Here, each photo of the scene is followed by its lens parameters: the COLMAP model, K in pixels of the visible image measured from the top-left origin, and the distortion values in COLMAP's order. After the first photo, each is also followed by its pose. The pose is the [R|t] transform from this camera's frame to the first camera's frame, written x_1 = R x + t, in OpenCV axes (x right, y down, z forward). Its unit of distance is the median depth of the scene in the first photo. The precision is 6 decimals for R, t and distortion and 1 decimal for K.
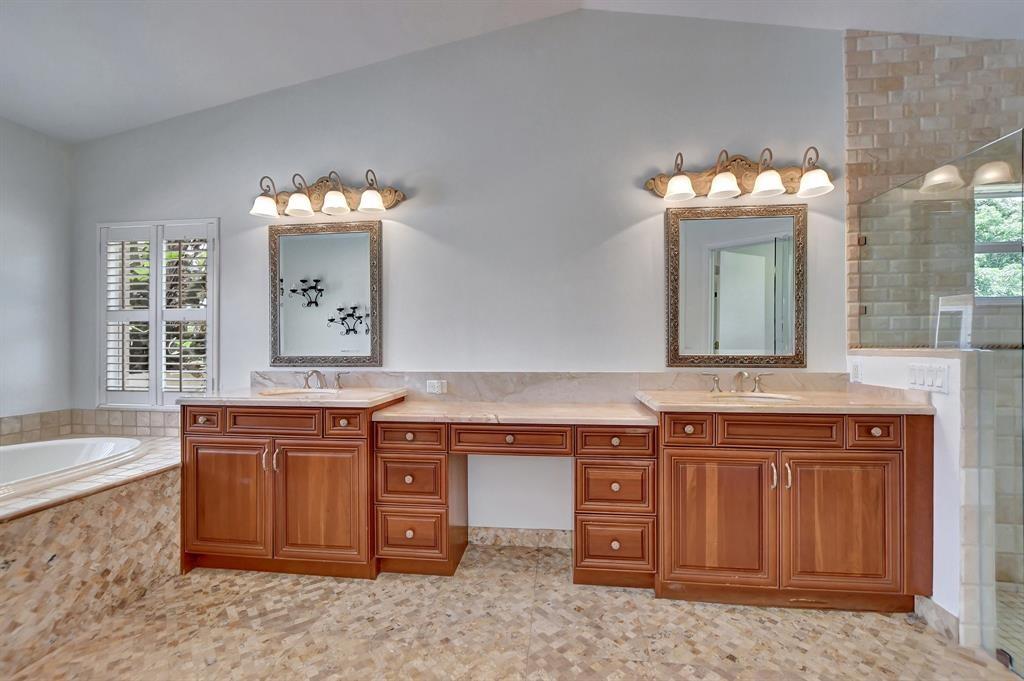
lens RADIAL K [[445.1, 0, 510.4], [0, 445.1, 344.9], [0, 0, 1]] dist [0.001072, -0.000025]
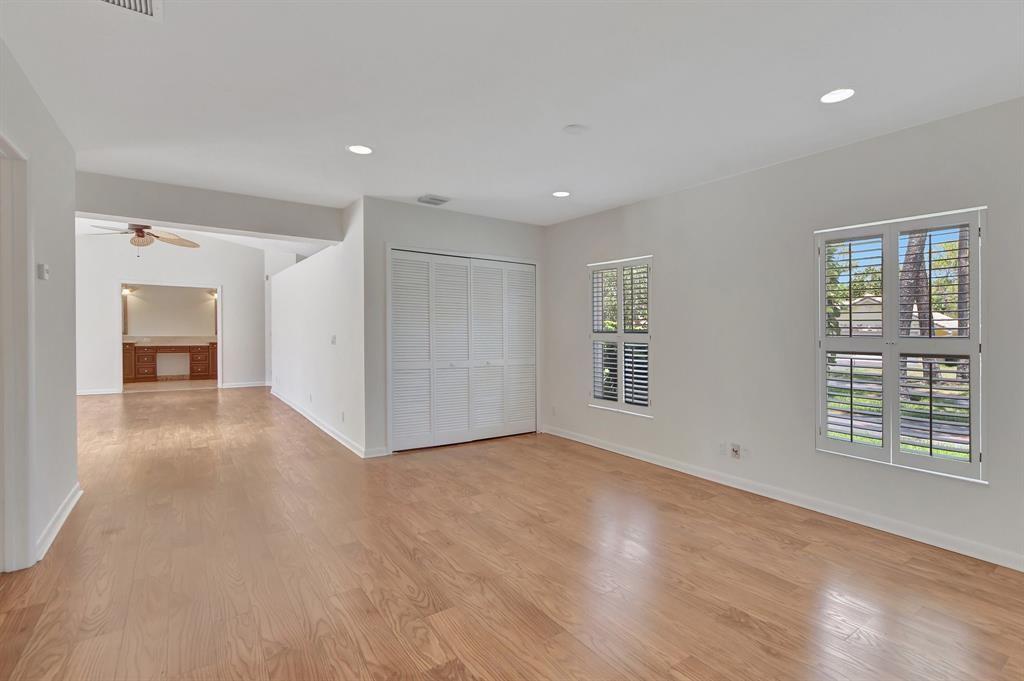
lens RADIAL K [[445.1, 0, 493.5], [0, 445.1, 333.4], [0, 0, 1]] dist [0.001072, -0.000025]
pose [[0.752980, 0.001321, 0.658042, -0.475898], [-0.006267, 0.999967, 0.005164, -0.001748], [-0.658013, -0.008013, 0.752964, -4.148109]]
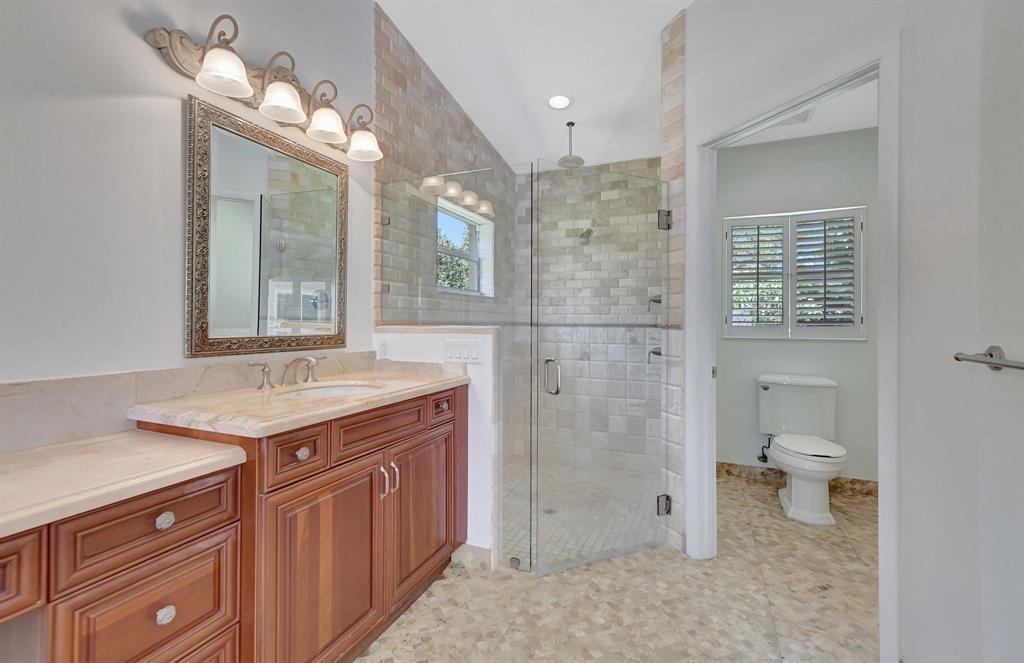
lens RADIAL K [[446.4, 0, 509.5], [0, 446.4, 323.2], [0, 0, 1]] dist [0.007774, 0.000234]
pose [[0.311049, 0.001159, 0.950393, -0.095673], [-0.004877, 0.999988, 0.000377, -0.000008], [-0.950381, -0.004752, 0.311051, 0.419379]]
